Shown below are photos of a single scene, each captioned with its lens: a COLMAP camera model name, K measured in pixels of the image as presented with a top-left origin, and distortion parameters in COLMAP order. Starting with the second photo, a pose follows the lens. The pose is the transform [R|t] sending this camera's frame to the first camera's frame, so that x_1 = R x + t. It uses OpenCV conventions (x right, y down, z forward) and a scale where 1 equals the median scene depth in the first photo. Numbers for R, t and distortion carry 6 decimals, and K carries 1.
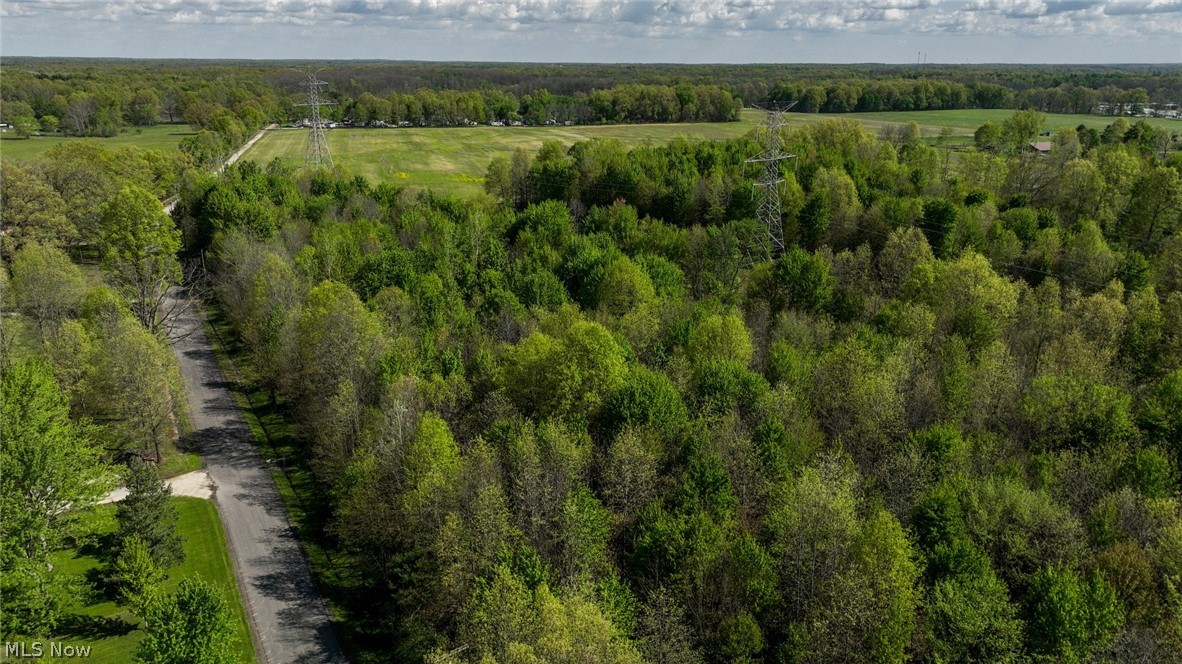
lens RADIAL K [[834.6, 0, 586.9], [0, 834.6, 335.8], [0, 0, 1]] dist [-0.005529, 0.004029]
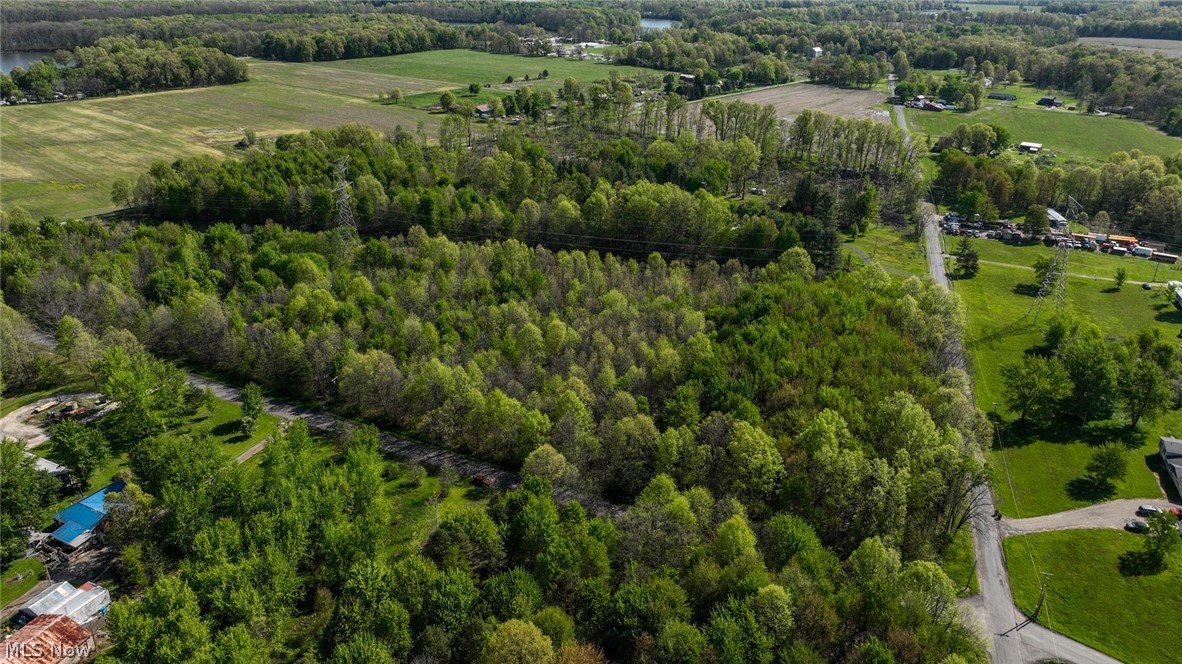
lens RADIAL K [[830.2, 0, 594.2], [0, 830.2, 329.3], [0, 0, 1]] dist [-0.007761, 0.023101]
pose [[0.829243, -0.220388, 0.513601, -0.109122], [0.166094, 0.974627, 0.150047, -0.023830], [-0.533638, -0.039120, 0.844808, -0.294349]]
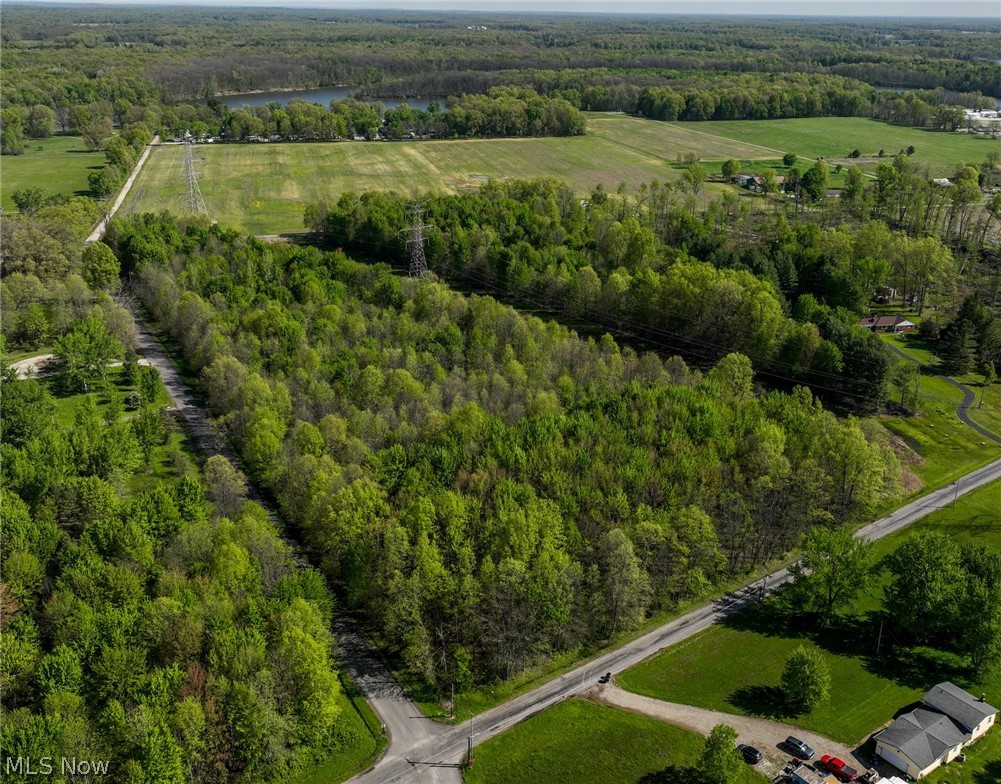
lens RADIAL K [[989.9, 0, 541.1], [0, 989.9, 391.6], [0, 0, 1]] dist [0.000783, 0.000000]
pose [[0.999898, 0.006485, 0.012761, 0.146568], [-0.007143, 0.998609, 0.052248, 0.015543], [-0.012404, -0.052334, 0.998553, -0.414411]]
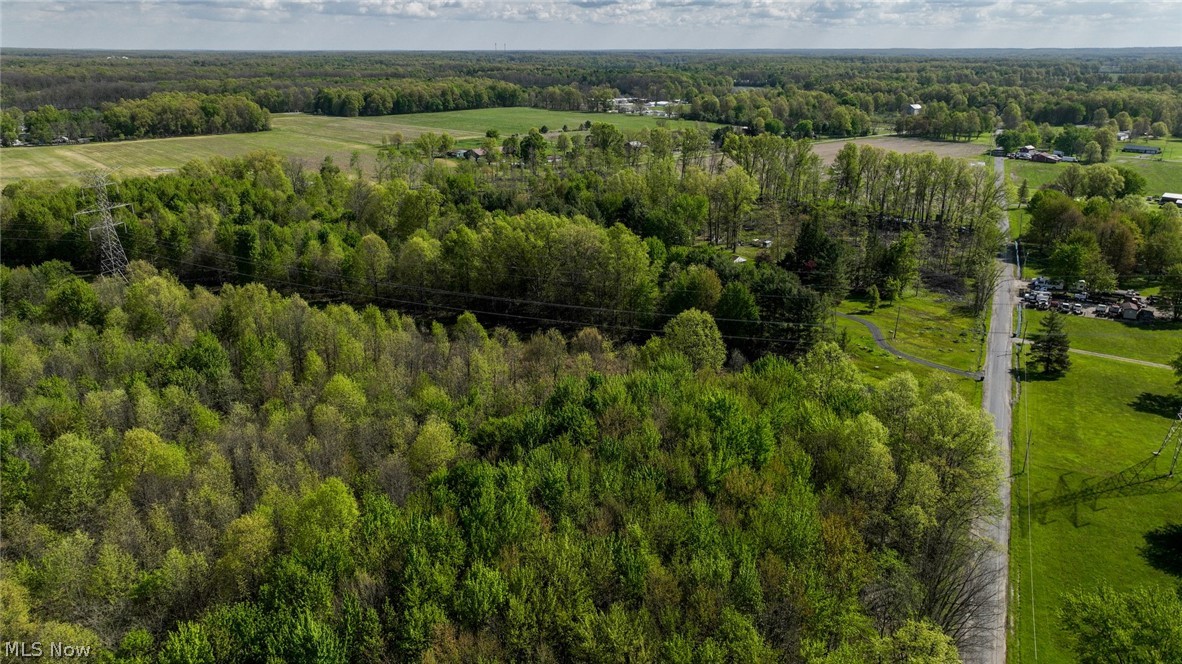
lens RADIAL K [[830.2, 0, 592.0], [0, 830.2, 336.5], [0, 0, 1]] dist [-0.007761, 0.023101]
pose [[0.901121, -0.143560, 0.409111, 0.106848], [0.136219, 0.989554, 0.047201, 0.012792], [-0.411613, 0.013195, 0.911263, -0.175756]]
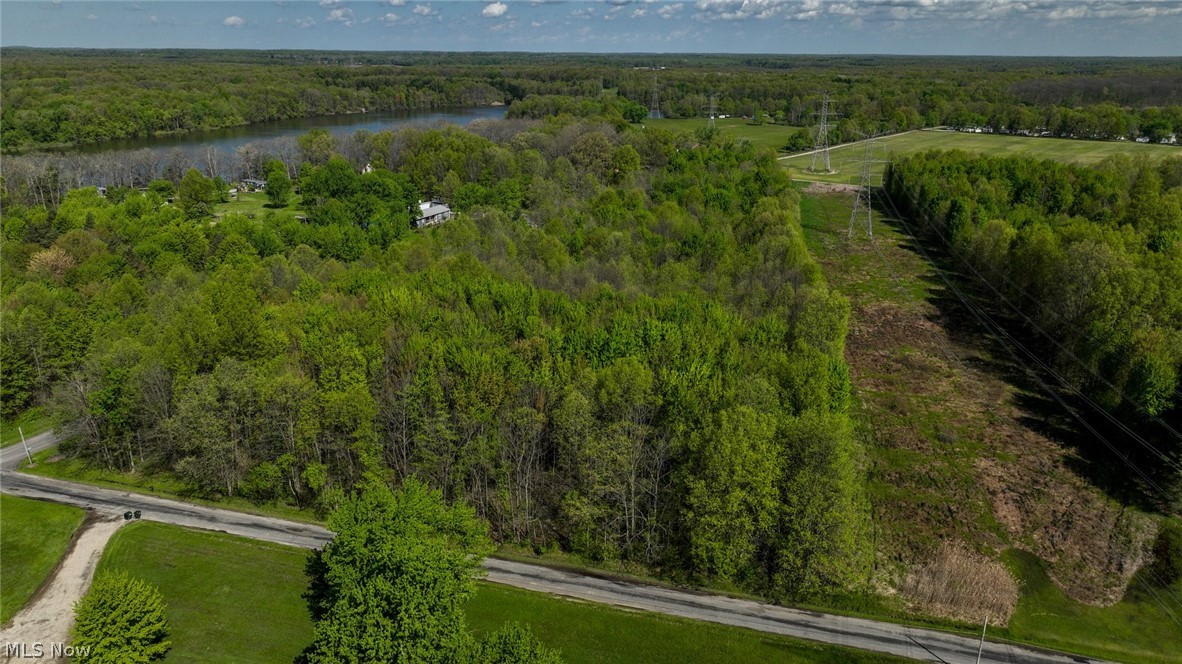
lens RADIAL K [[830.2, 0, 589.5], [0, 830.2, 339.4], [0, 0, 1]] dist [-0.007761, 0.023101]
pose [[0.596406, 0.263478, -0.758208, 0.392548], [-0.256083, 0.957688, 0.131362, 0.020937], [0.760738, 0.115819, 0.638642, -0.158053]]
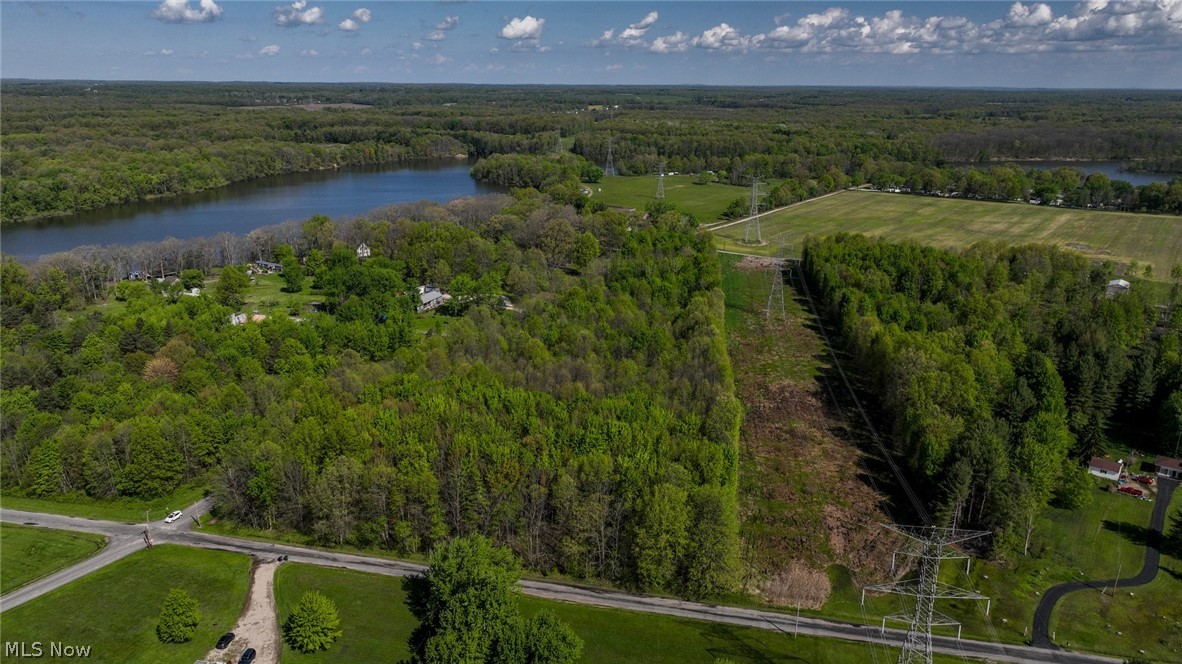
lens RADIAL K [[830.2, 0, 588.0], [0, 830.2, 336.4], [0, 0, 1]] dist [-0.007761, 0.023101]
pose [[0.636736, 0.226846, -0.736959, 0.475934], [-0.245987, 0.965567, 0.084680, -0.022179], [0.730793, 0.127364, 0.670612, -0.251153]]
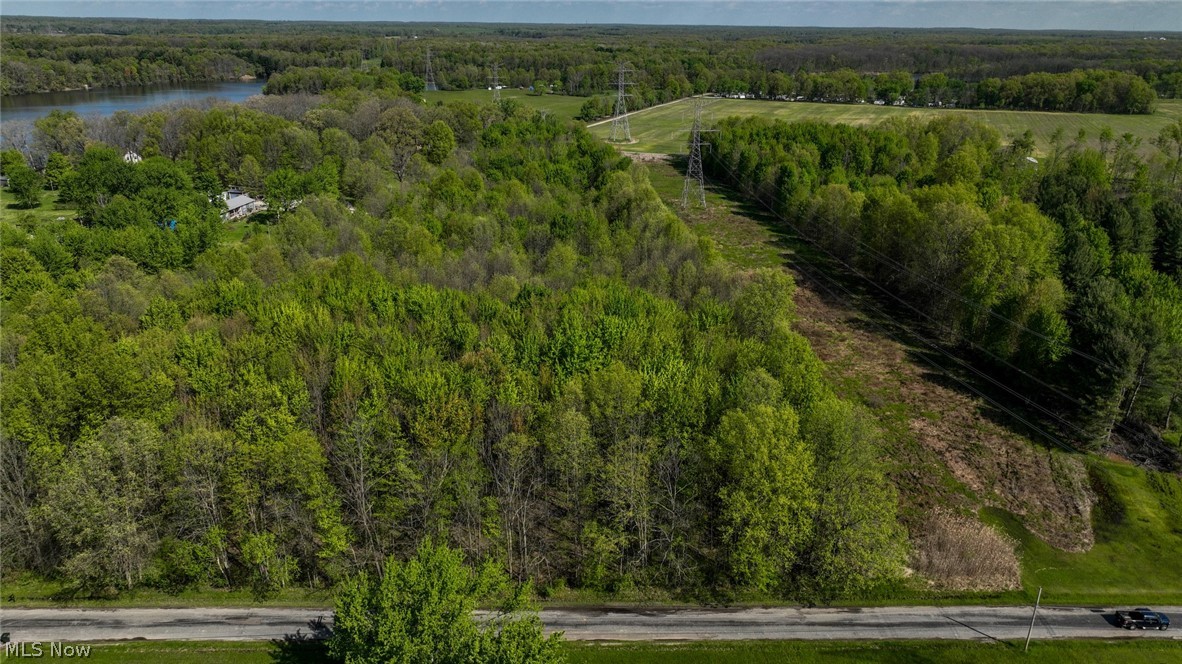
lens RADIAL K [[830.2, 0, 590.8], [0, 830.2, 336.8], [0, 0, 1]] dist [-0.007761, 0.023101]
pose [[0.799603, 0.216732, -0.560056, 0.341855], [-0.195123, 0.975767, 0.099024, 0.026653], [0.567946, 0.030100, 0.822515, -0.175280]]
